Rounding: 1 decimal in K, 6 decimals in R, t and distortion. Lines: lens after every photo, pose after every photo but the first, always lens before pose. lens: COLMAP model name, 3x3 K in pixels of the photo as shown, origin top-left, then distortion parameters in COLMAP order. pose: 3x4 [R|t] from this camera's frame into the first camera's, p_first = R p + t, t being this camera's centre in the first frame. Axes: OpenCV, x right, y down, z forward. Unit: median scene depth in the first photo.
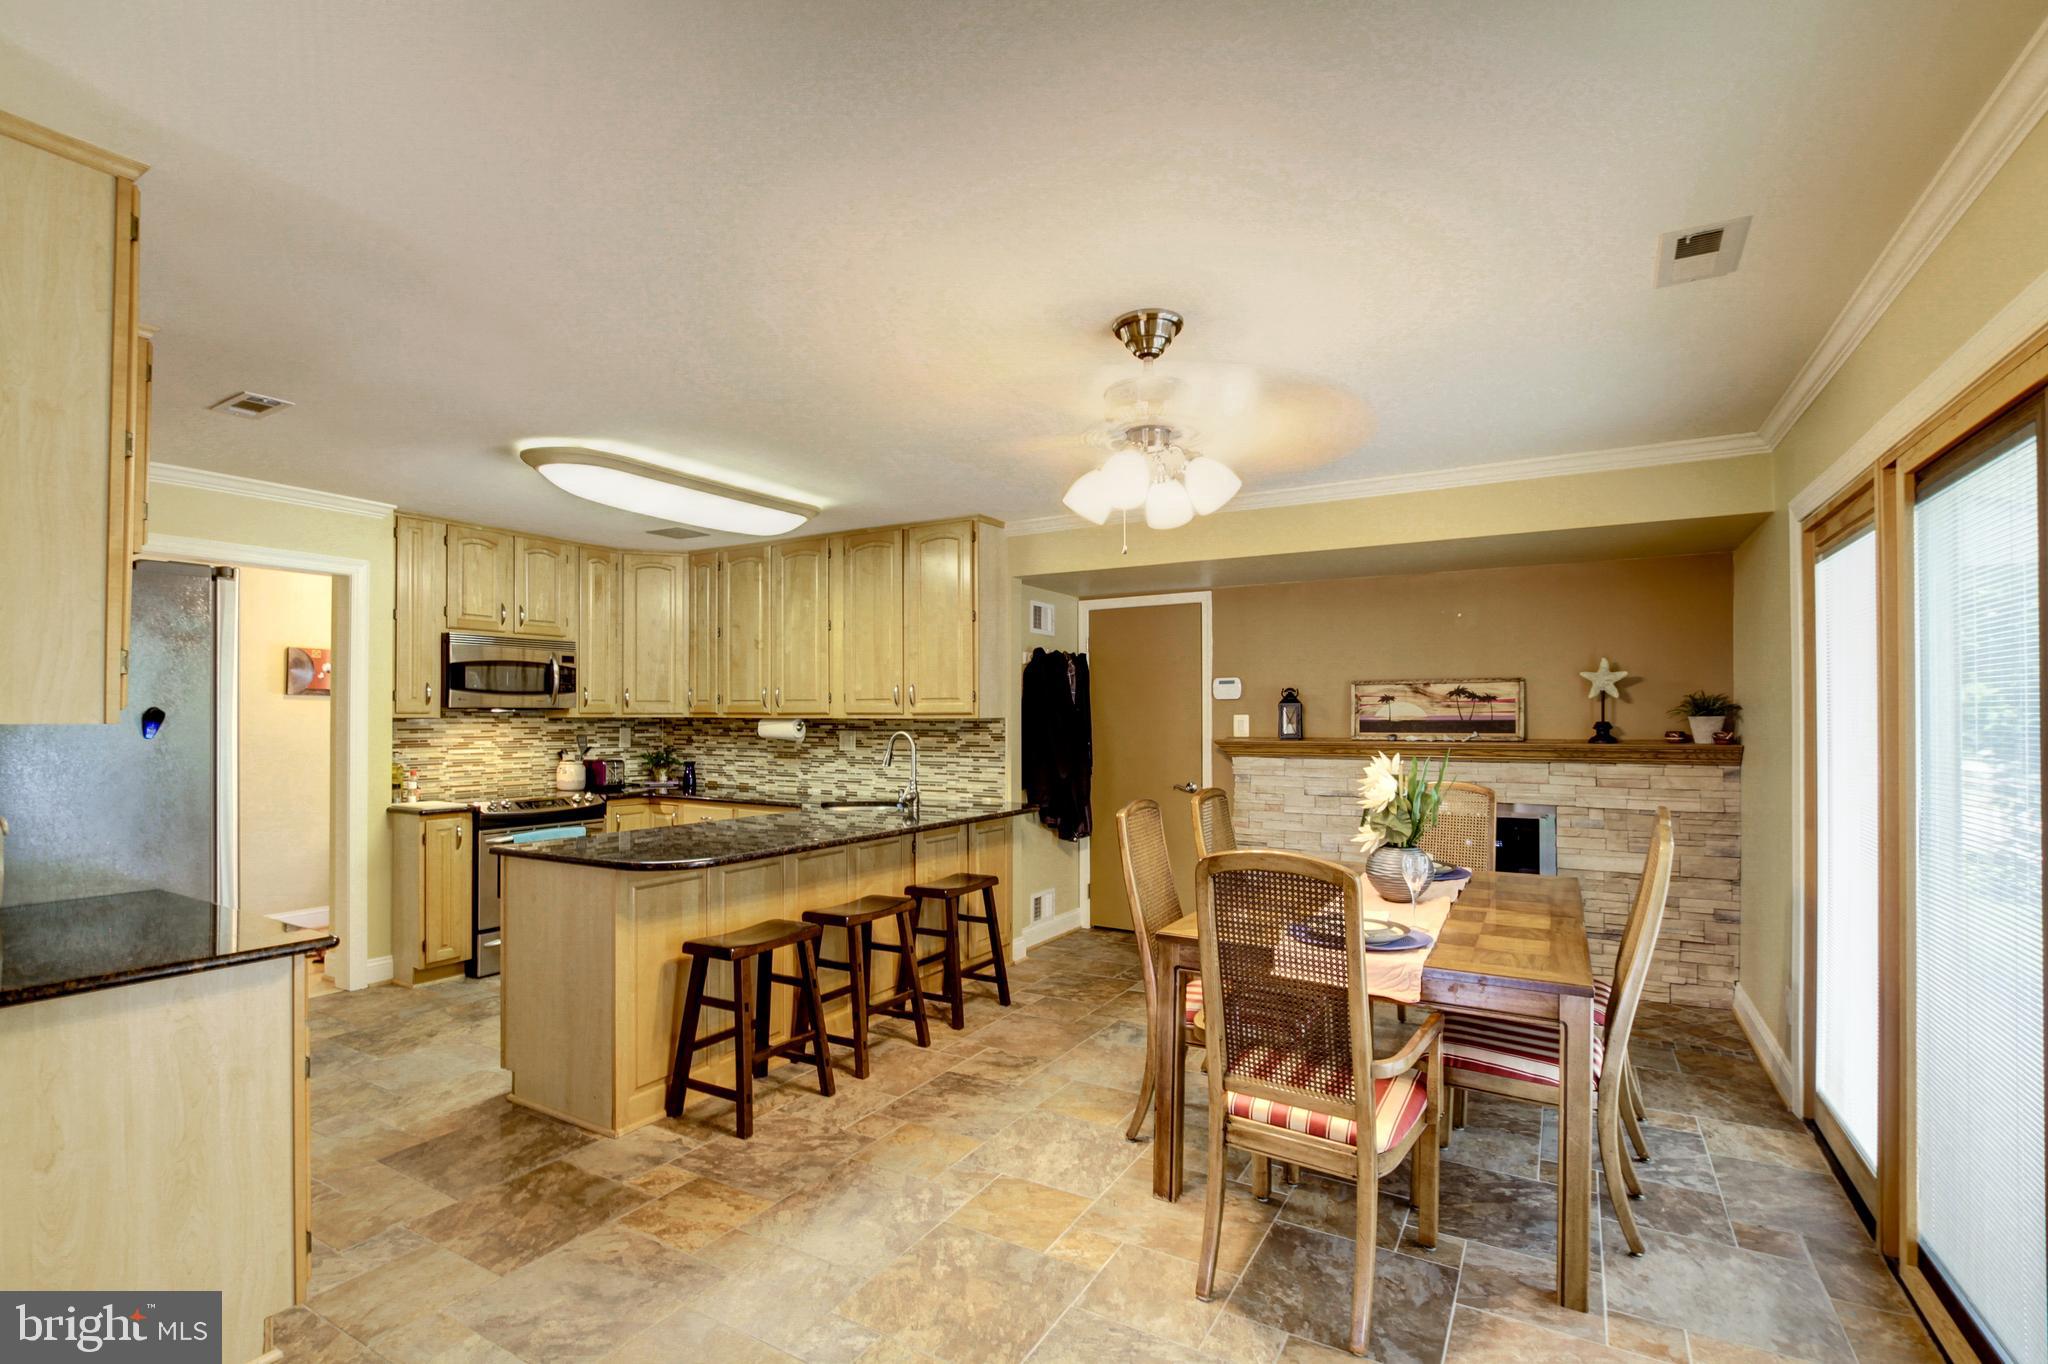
lens RADIAL K [[952.7, 0, 1002.6], [0, 952.7, 705.2], [0, 0, 1]] dist [-0.025281, 0.005503]
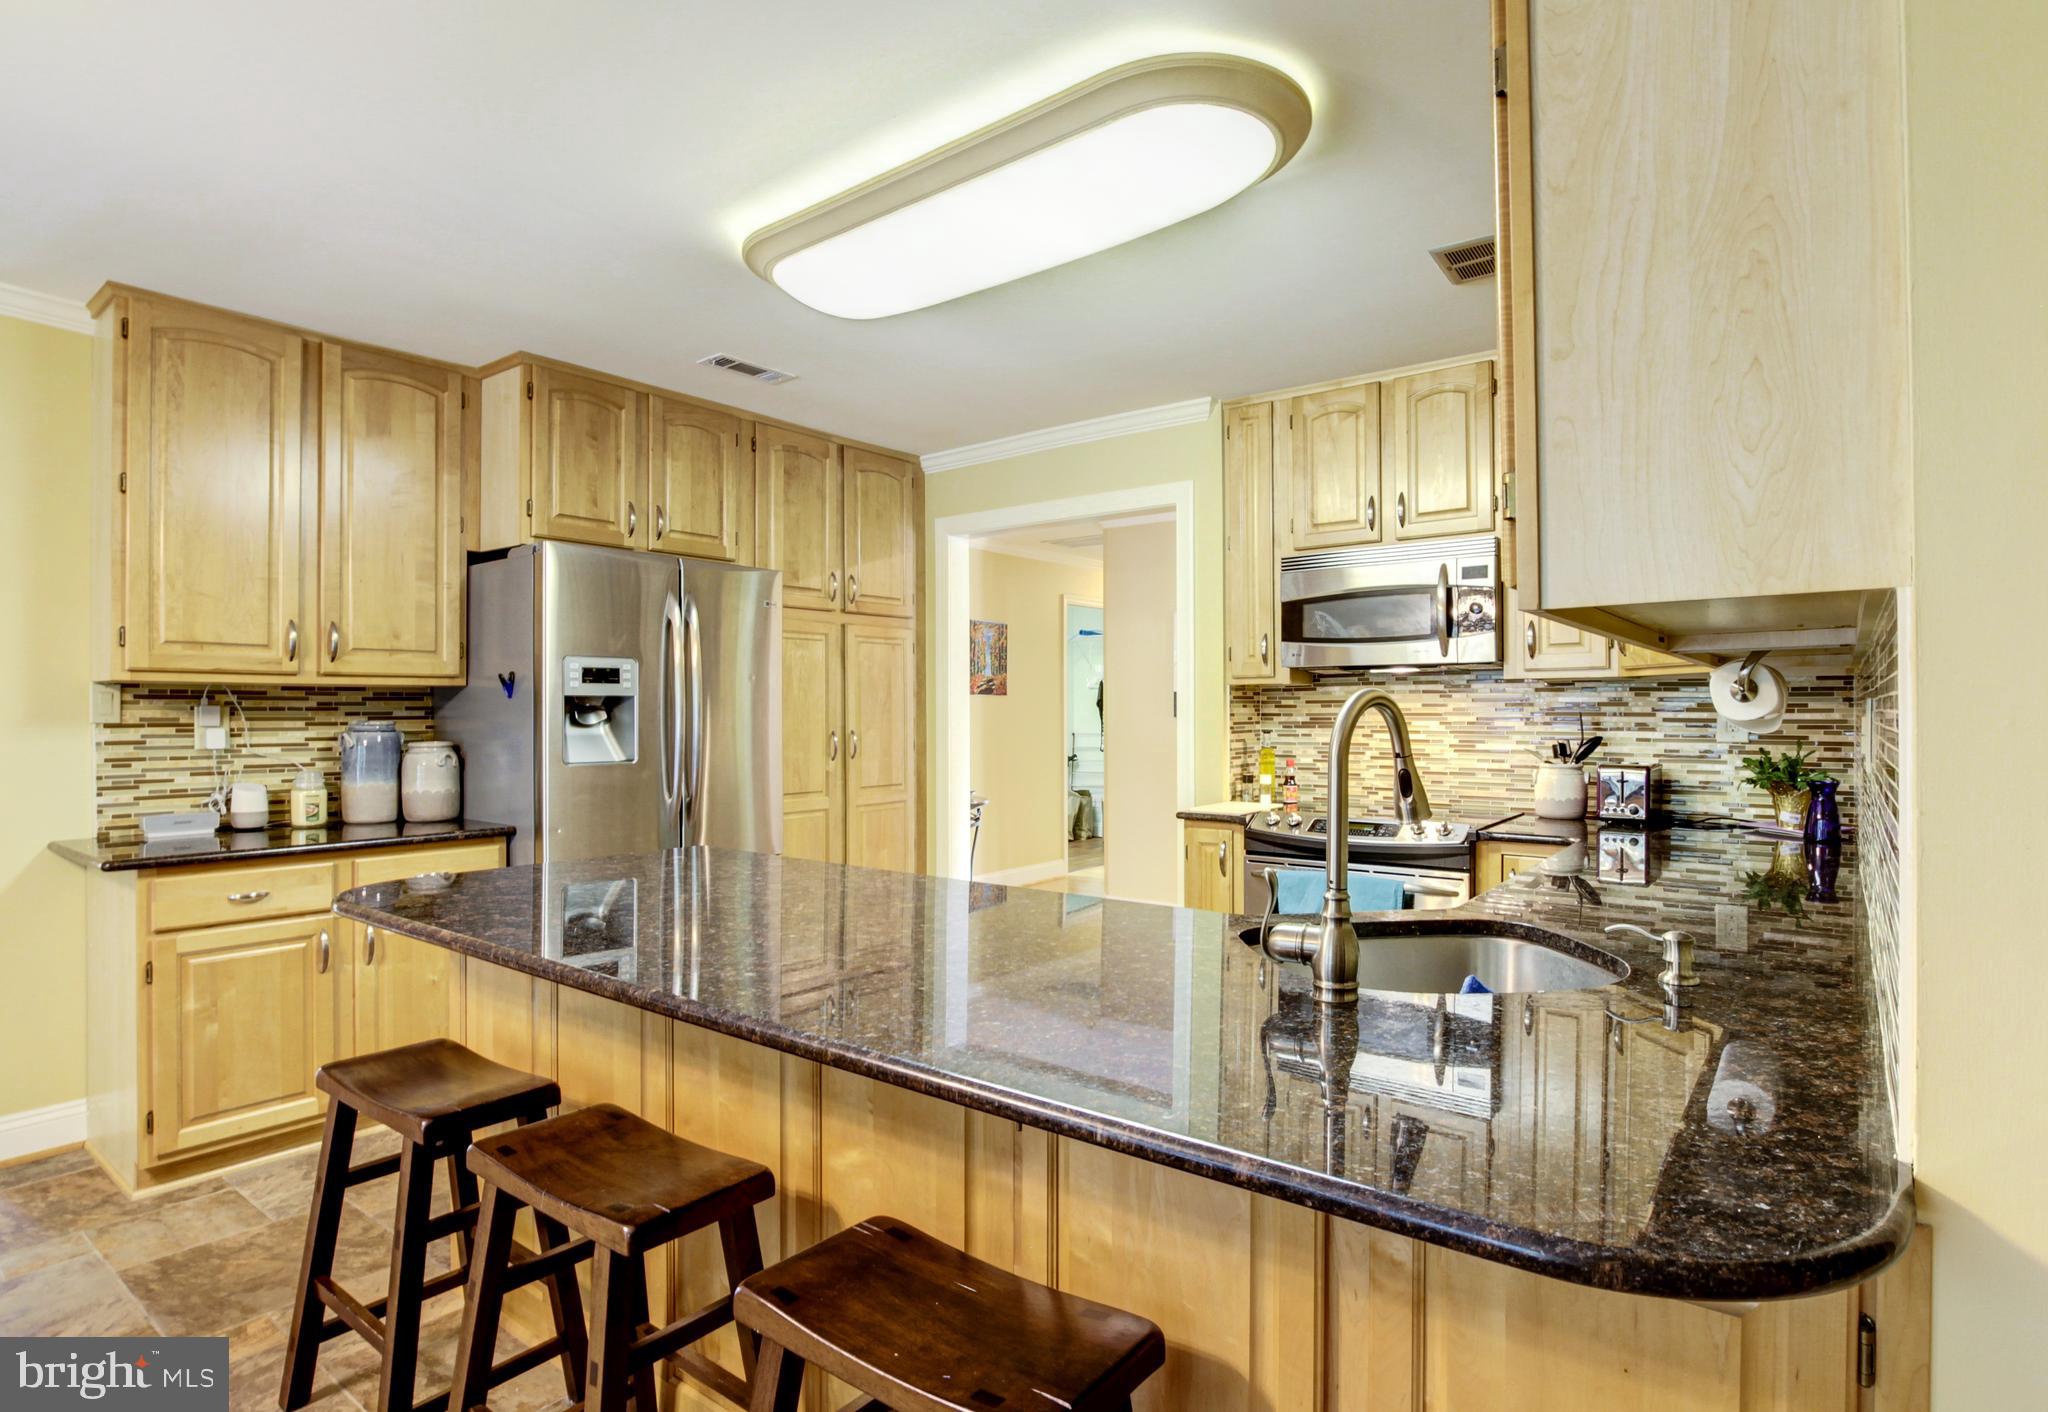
lens RADIAL K [[1055.3, 0, 1069.5], [0, 1055.3, 710.9], [0, 0, 1]] dist [-0.017715, 0.000028]
pose [[-0.081628, -0.000514, -0.996663, 0.178887], [0.011248, 0.999936, -0.001437, 0.032389], [0.996599, -0.011328, -0.081617, 0.896138]]
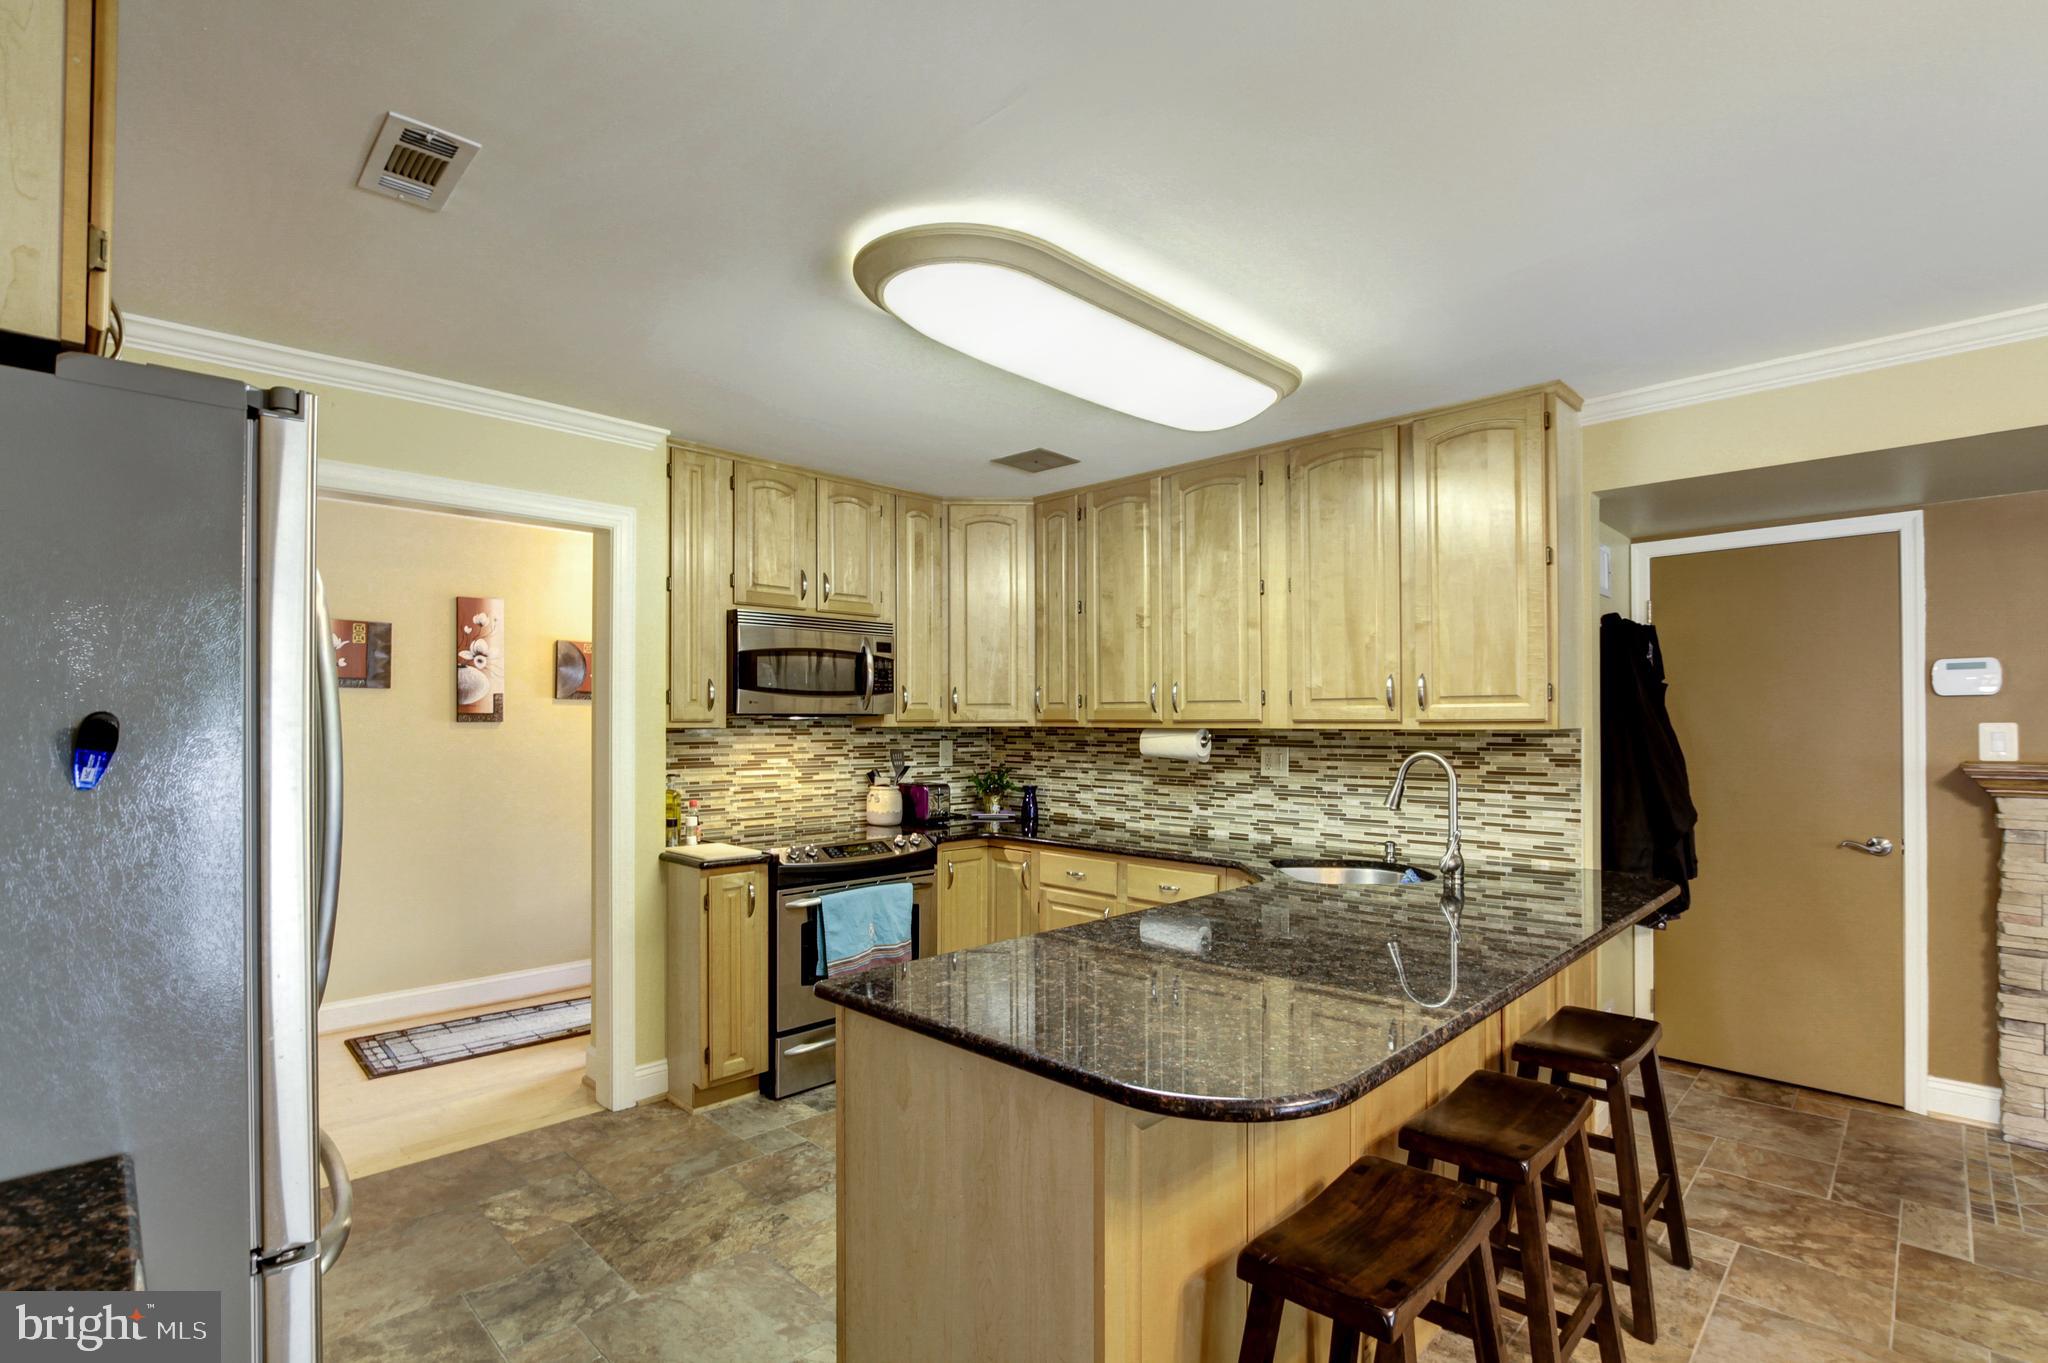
lens RADIAL K [[952.7, 0, 1003.0], [0, 952.7, 716.6], [0, 0, 1]] dist [-0.025281, 0.005503]
pose [[0.968182, -0.002125, -0.250239, -0.205219], [0.003350, 0.999984, 0.004473, 0.002105], [0.250225, -0.005169, 0.968174, 0.343883]]
